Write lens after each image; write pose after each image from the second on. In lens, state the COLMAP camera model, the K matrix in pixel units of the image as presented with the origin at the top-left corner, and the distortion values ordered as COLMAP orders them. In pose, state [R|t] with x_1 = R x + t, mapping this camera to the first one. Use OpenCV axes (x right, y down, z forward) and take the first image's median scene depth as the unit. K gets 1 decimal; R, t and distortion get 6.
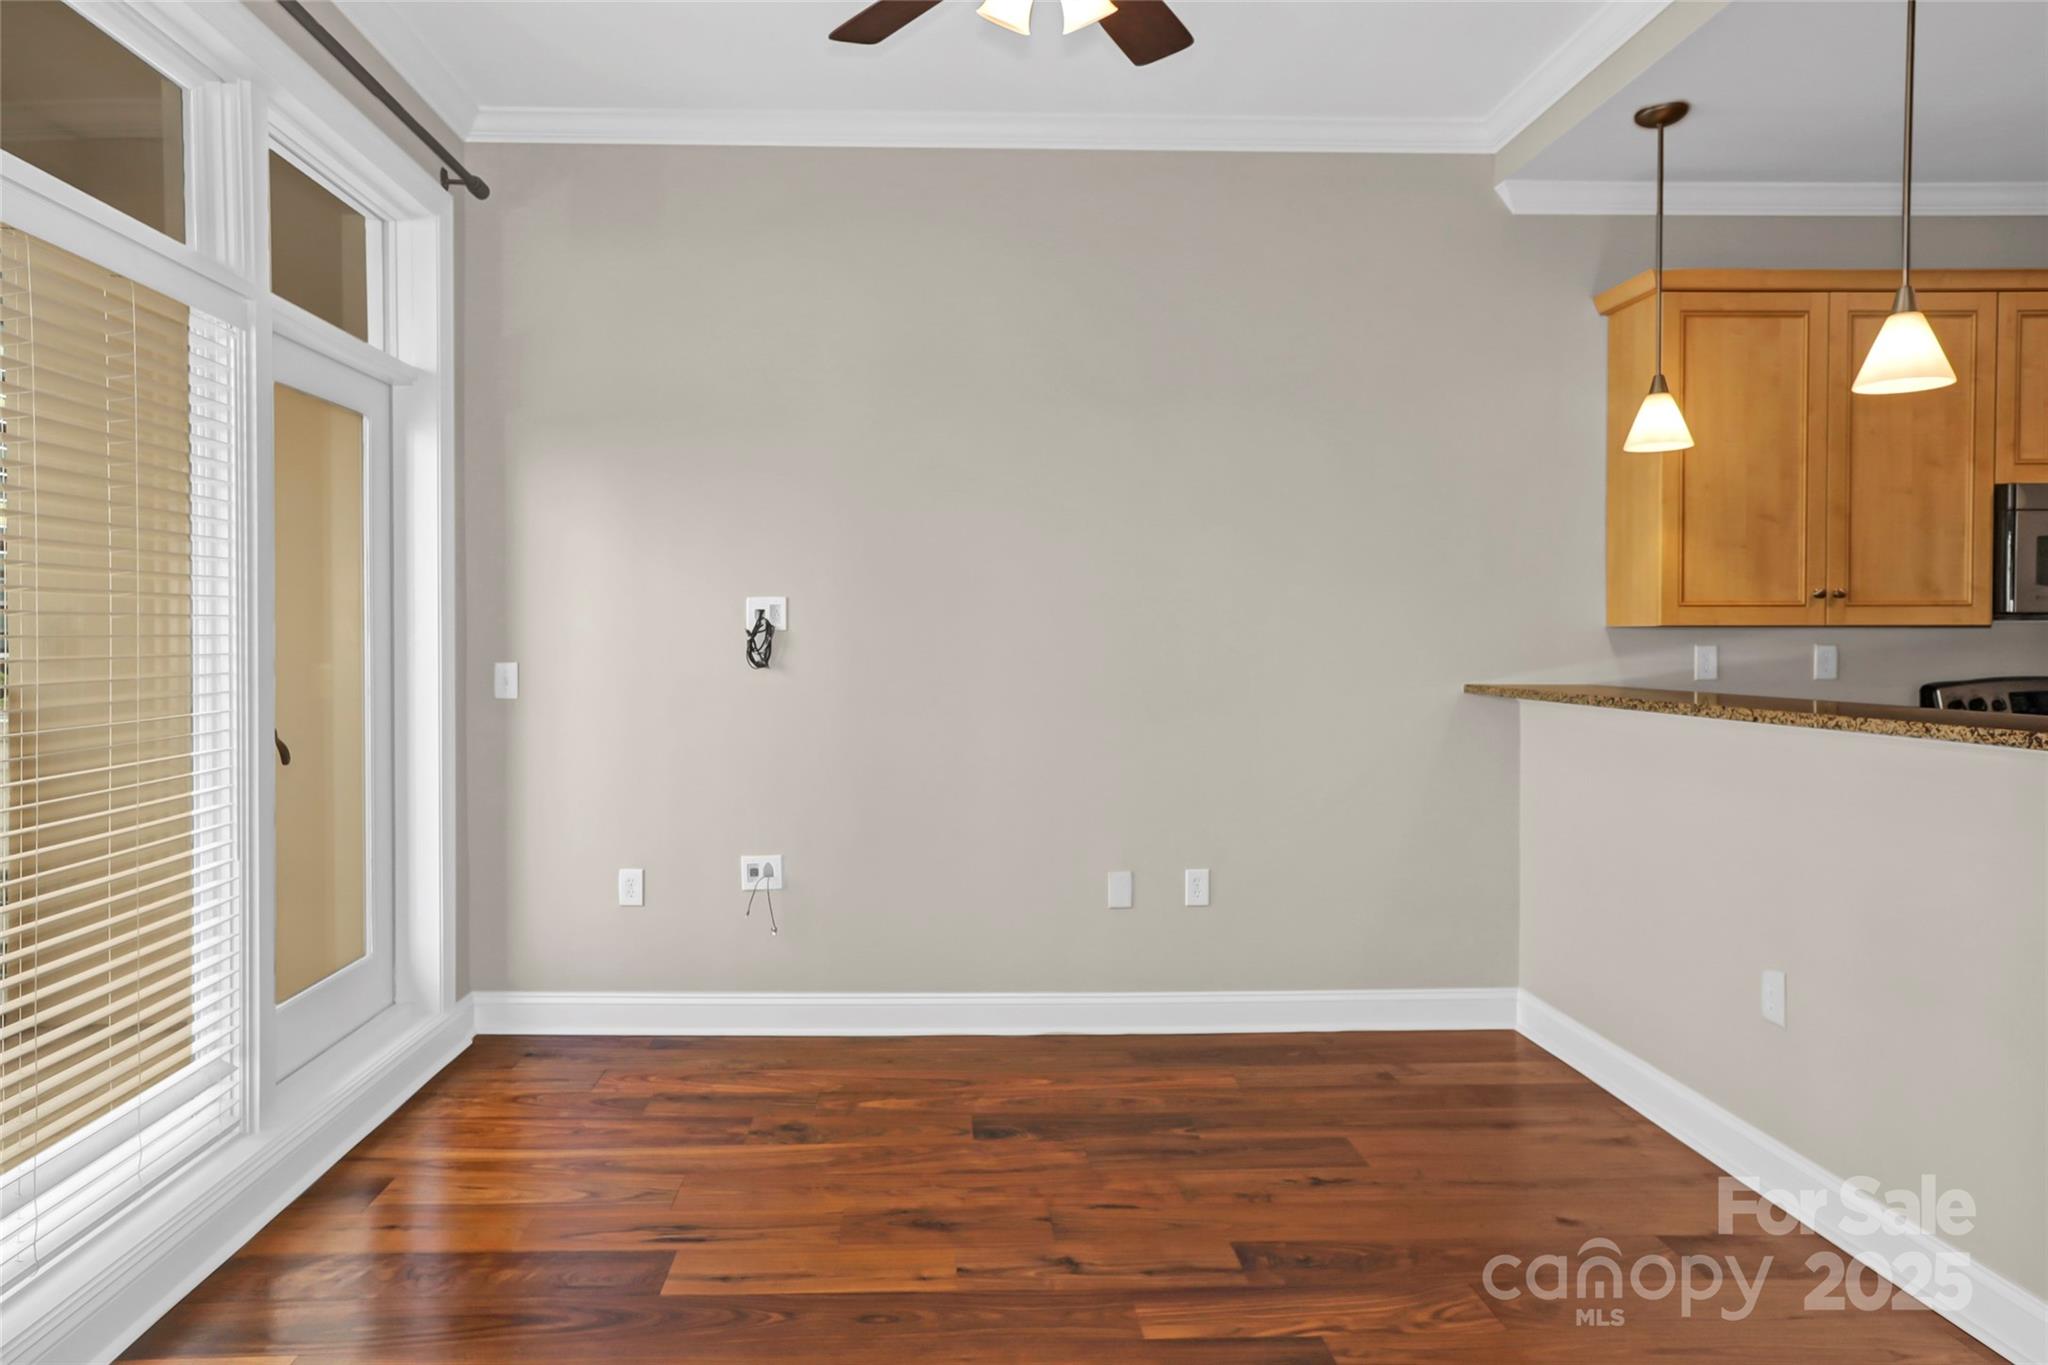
lens RADIAL K [[1294.6, 0, 962.2], [0, 1294.6, 650.9], [0, 0, 1]] dist [-0.058722, 0.063347]
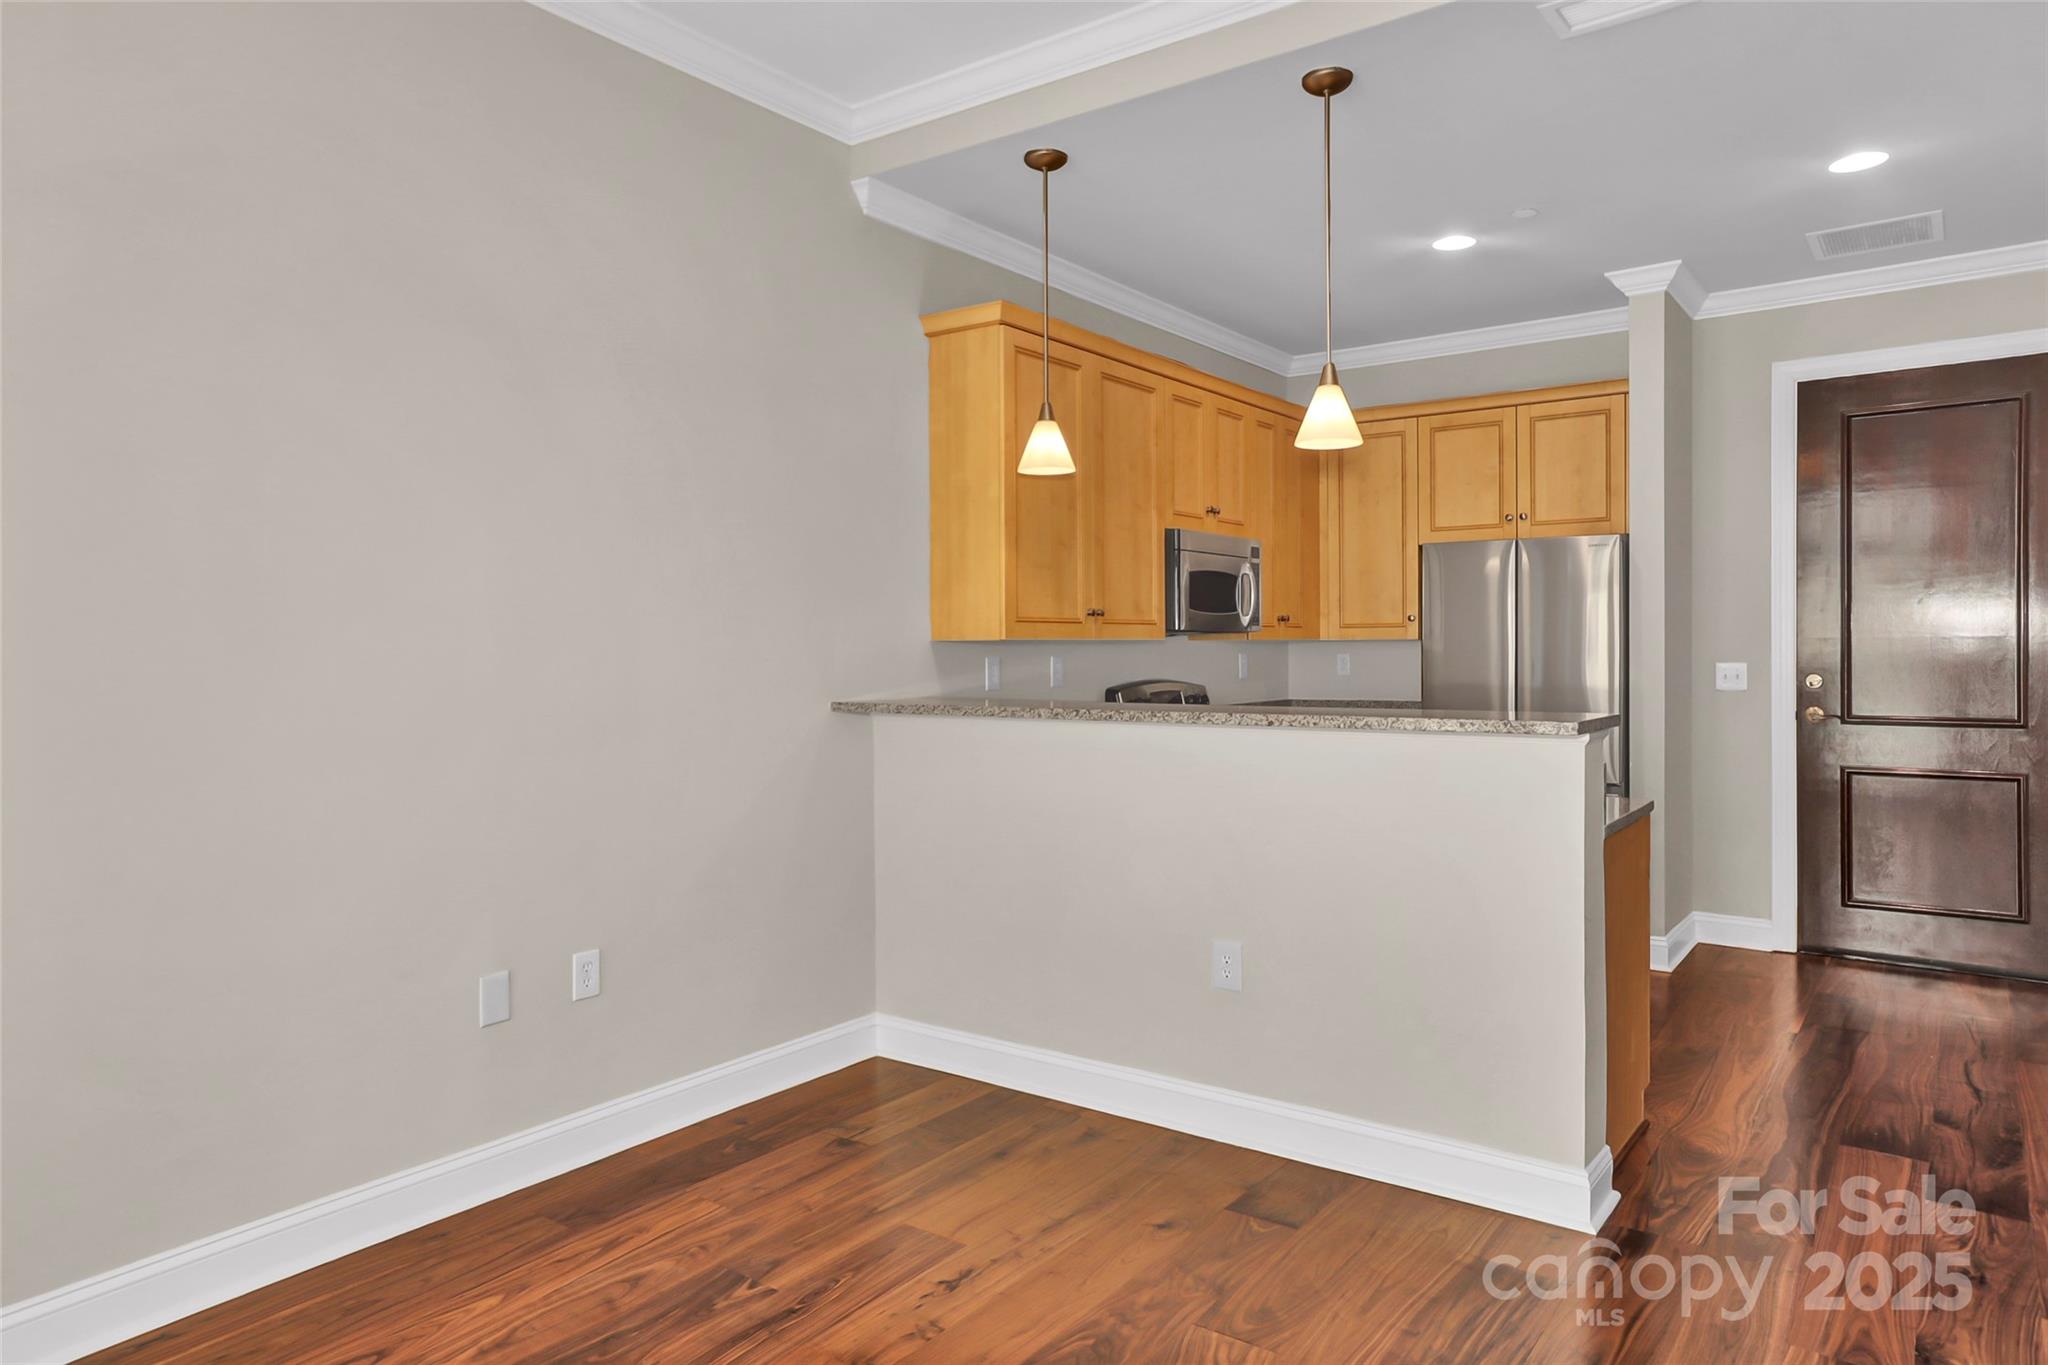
lens RADIAL K [[1286.2, 0, 1020.2], [0, 1286.2, 669.6], [0, 0, 1]] dist [-0.042438, 0.085382]
pose [[0.614801, -0.017189, 0.788495, -0.282441], [0.014158, 0.999842, 0.010757, -0.006747], [-0.788555, 0.004550, 0.614947, 0.332169]]
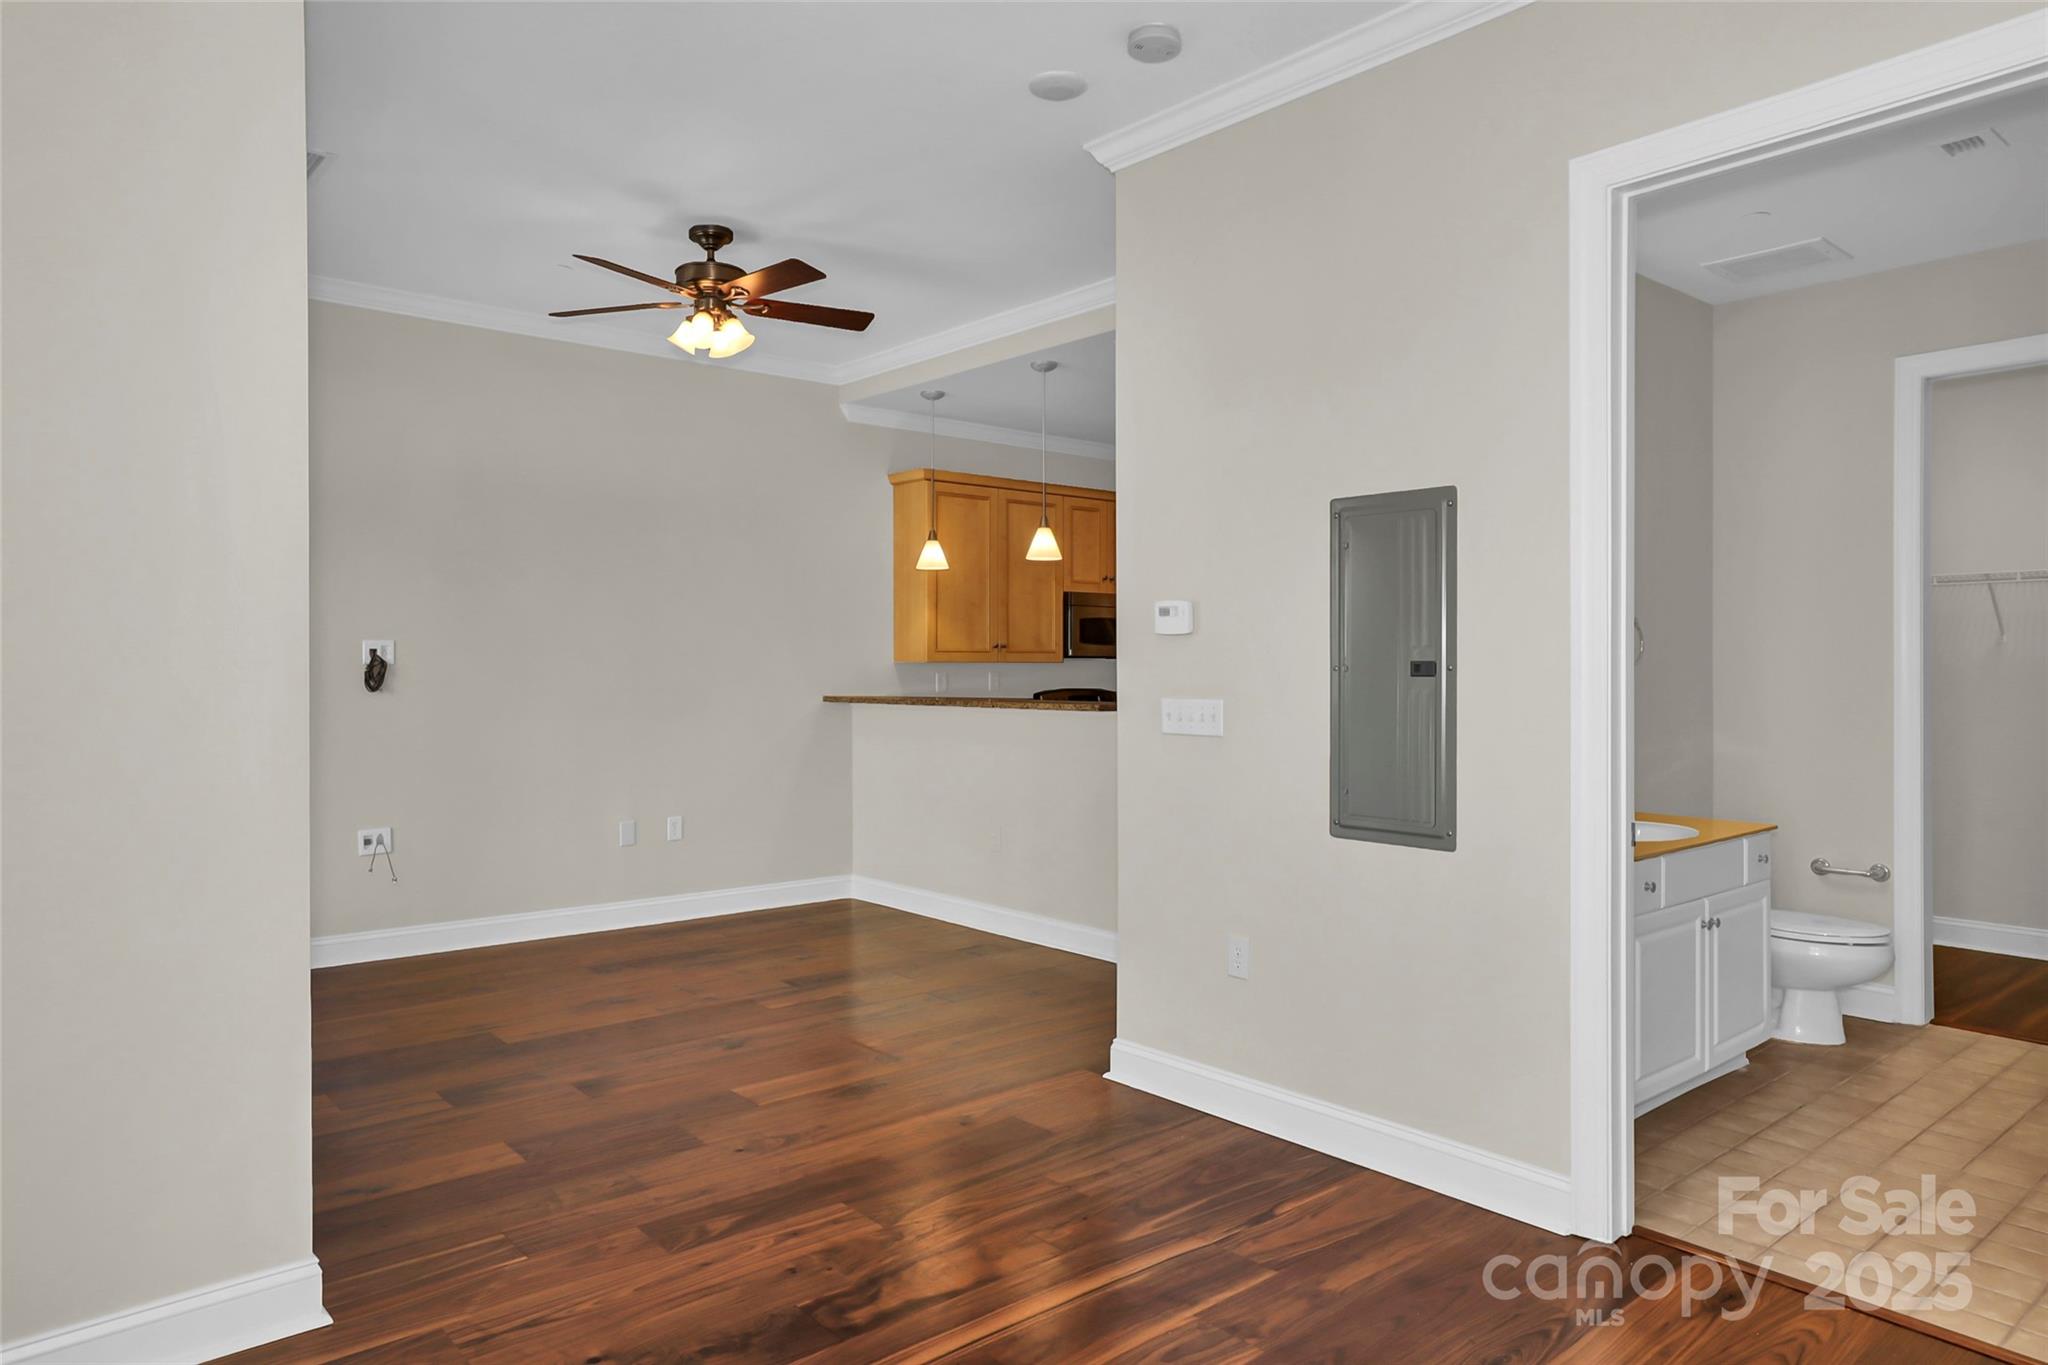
lens RADIAL K [[1286.2, 0, 1020.2], [0, 1286.2, 669.6], [0, 0, 1]] dist [-0.042438, 0.085382]
pose [[0.778624, -0.001311, 0.627489, -0.500791], [0.005307, 0.999976, -0.004495, -0.000327], [-0.627468, 0.006830, 0.778612, -0.513658]]
